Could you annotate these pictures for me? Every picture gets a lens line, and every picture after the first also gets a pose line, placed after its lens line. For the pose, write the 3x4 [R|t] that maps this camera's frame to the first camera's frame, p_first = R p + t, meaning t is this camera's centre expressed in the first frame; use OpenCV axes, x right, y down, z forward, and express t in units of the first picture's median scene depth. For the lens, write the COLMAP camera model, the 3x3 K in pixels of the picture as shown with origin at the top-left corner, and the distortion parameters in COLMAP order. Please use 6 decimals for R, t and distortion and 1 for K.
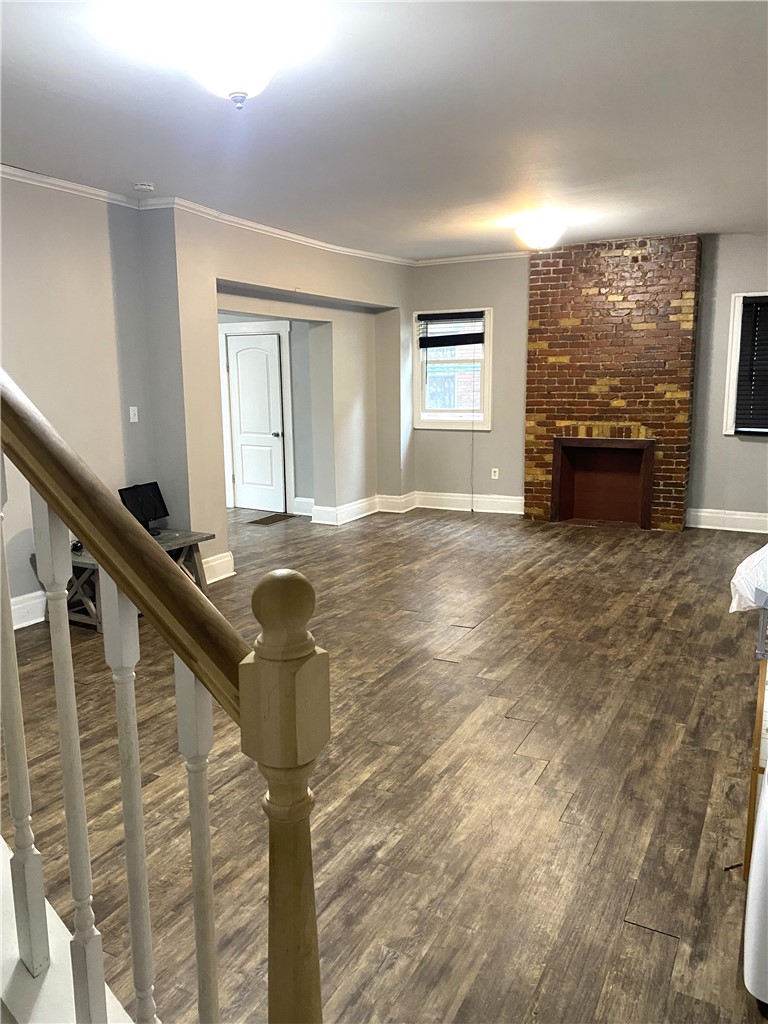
lens RADIAL K [[784.1, 0, 386.1], [0, 784.1, 511.7], [0, 0, 1]] dist [0.059041, -0.013832]
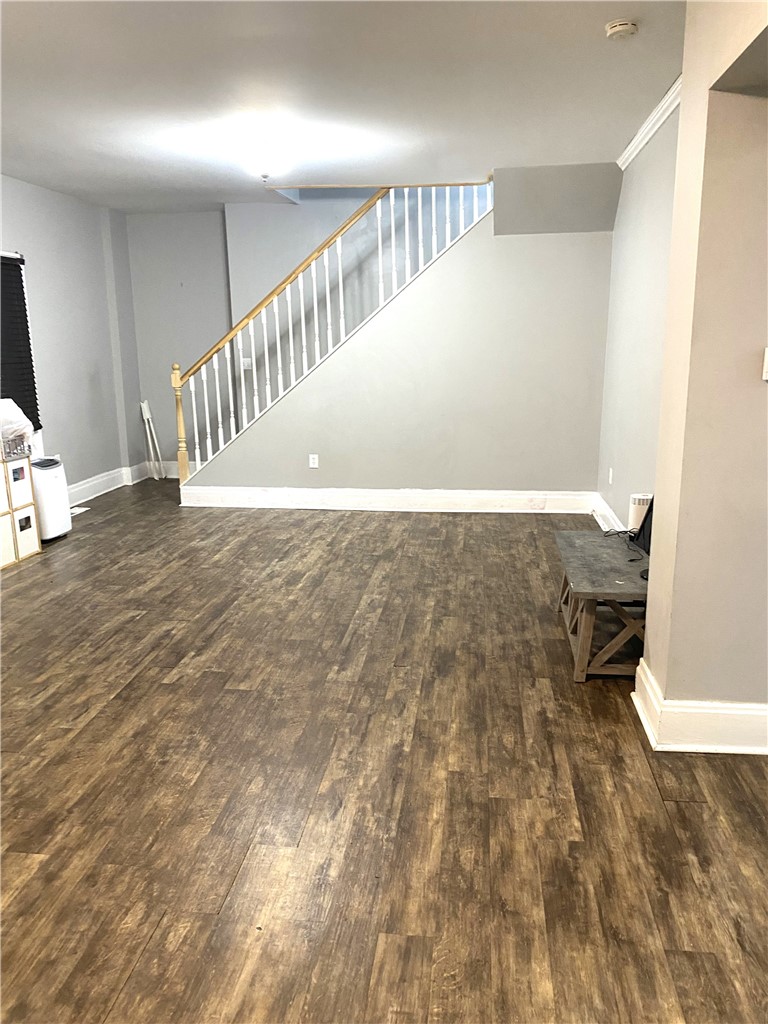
lens RADIAL K [[784.1, 0, 386.2], [0, 784.1, 511.1], [0, 0, 1]] dist [0.059041, -0.013832]
pose [[-0.934644, 0.103500, -0.340189, 0.127255], [-0.034679, 0.925609, 0.376889, -0.273075], [0.353890, 0.364055, -0.861526, 1.572099]]
